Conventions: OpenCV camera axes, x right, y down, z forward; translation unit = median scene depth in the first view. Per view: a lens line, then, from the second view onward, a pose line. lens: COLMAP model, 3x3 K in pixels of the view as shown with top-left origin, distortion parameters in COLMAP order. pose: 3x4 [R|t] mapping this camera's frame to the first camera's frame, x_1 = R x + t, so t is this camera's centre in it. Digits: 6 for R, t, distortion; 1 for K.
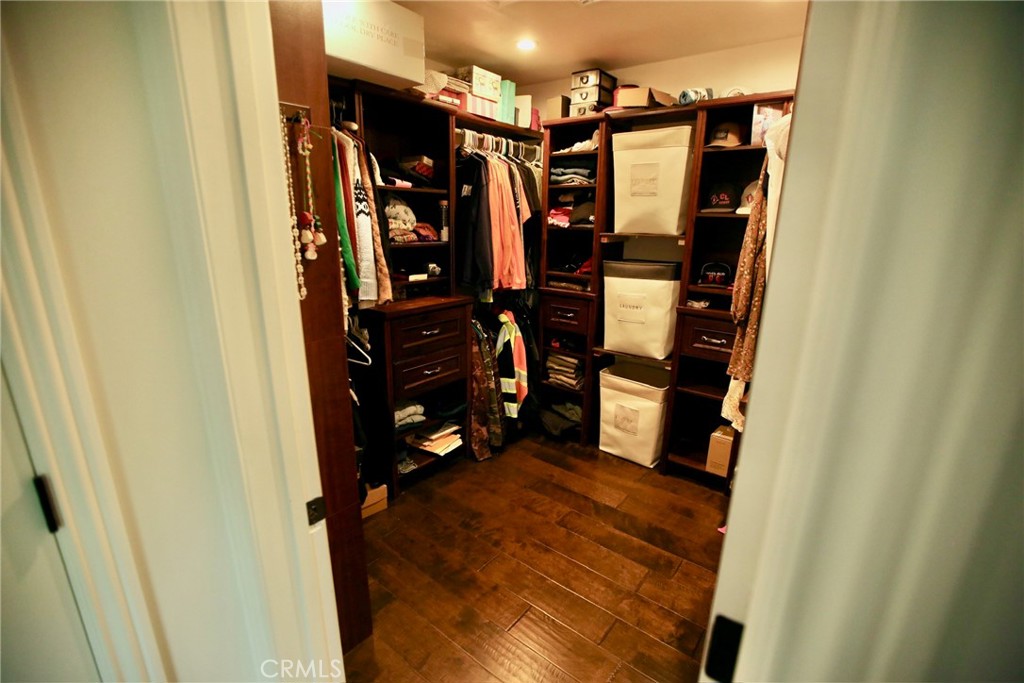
lens RADIAL K [[465.1, 0, 513.1], [0, 465.1, 347.2], [0, 0, 1]] dist [-0.050194, 0.018596]
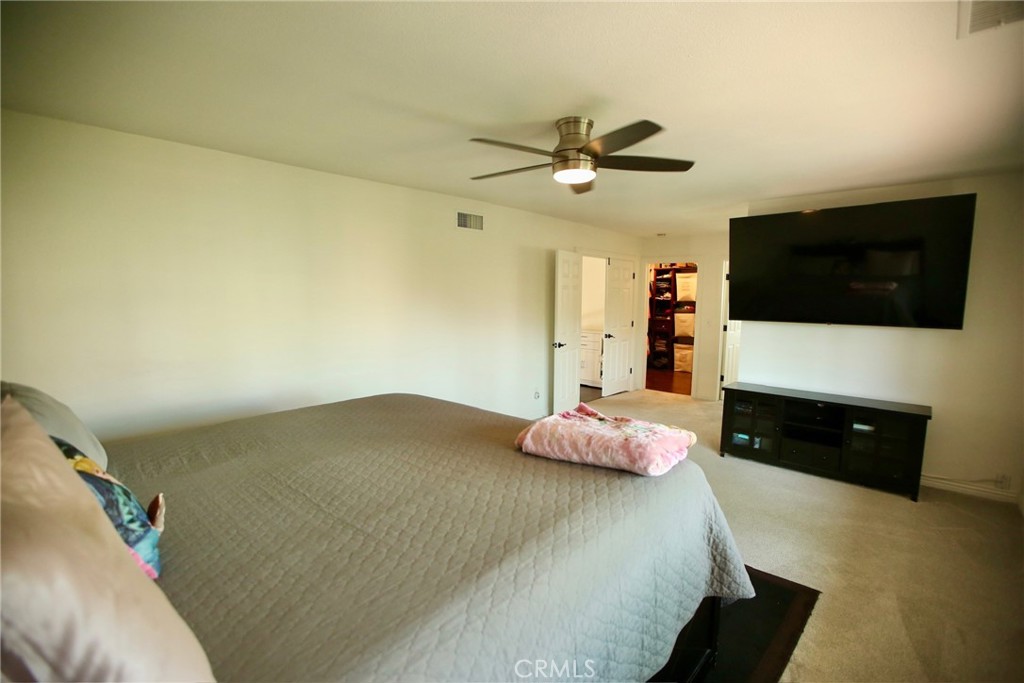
lens RADIAL K [[465.1, 0, 513.1], [0, 465.1, 347.2], [0, 0, 1]] dist [-0.050194, 0.018596]
pose [[0.996394, -0.001523, -0.084834, -0.673229], [-0.012278, 0.986726, -0.161927, 0.633951], [0.083955, 0.162385, 0.983149, -2.313816]]
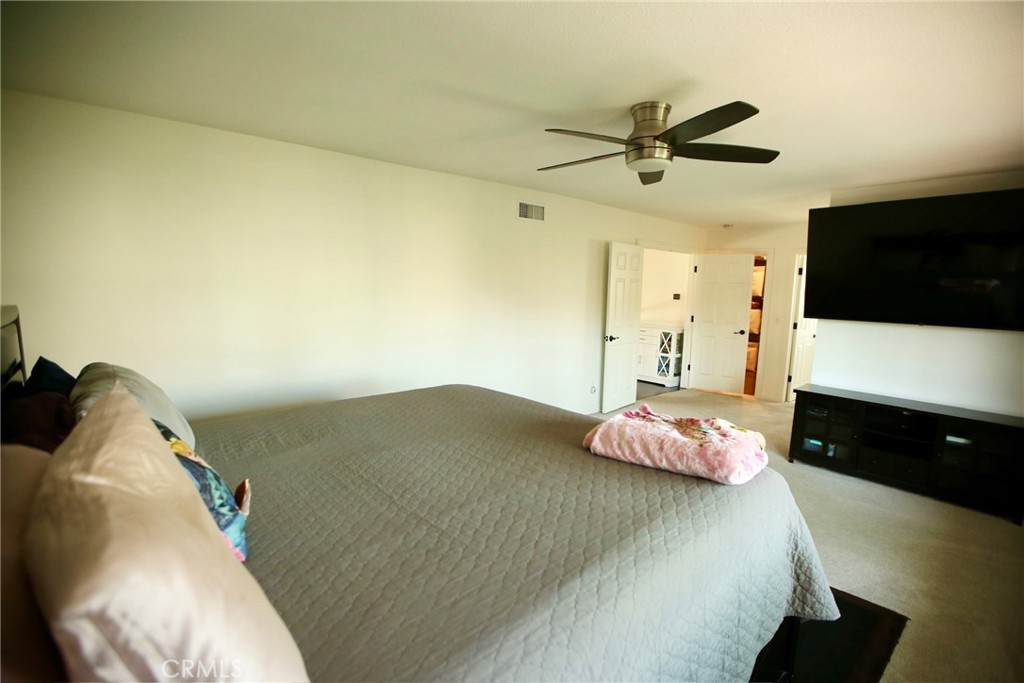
lens RADIAL K [[465.1, 0, 513.1], [0, 465.1, 347.2], [0, 0, 1]] dist [-0.050194, 0.018596]
pose [[0.980855, 0.028139, -0.192696, -0.700086], [-0.055727, 0.988683, -0.139286, 0.627337], [0.186596, 0.147358, 0.971323, -2.302632]]
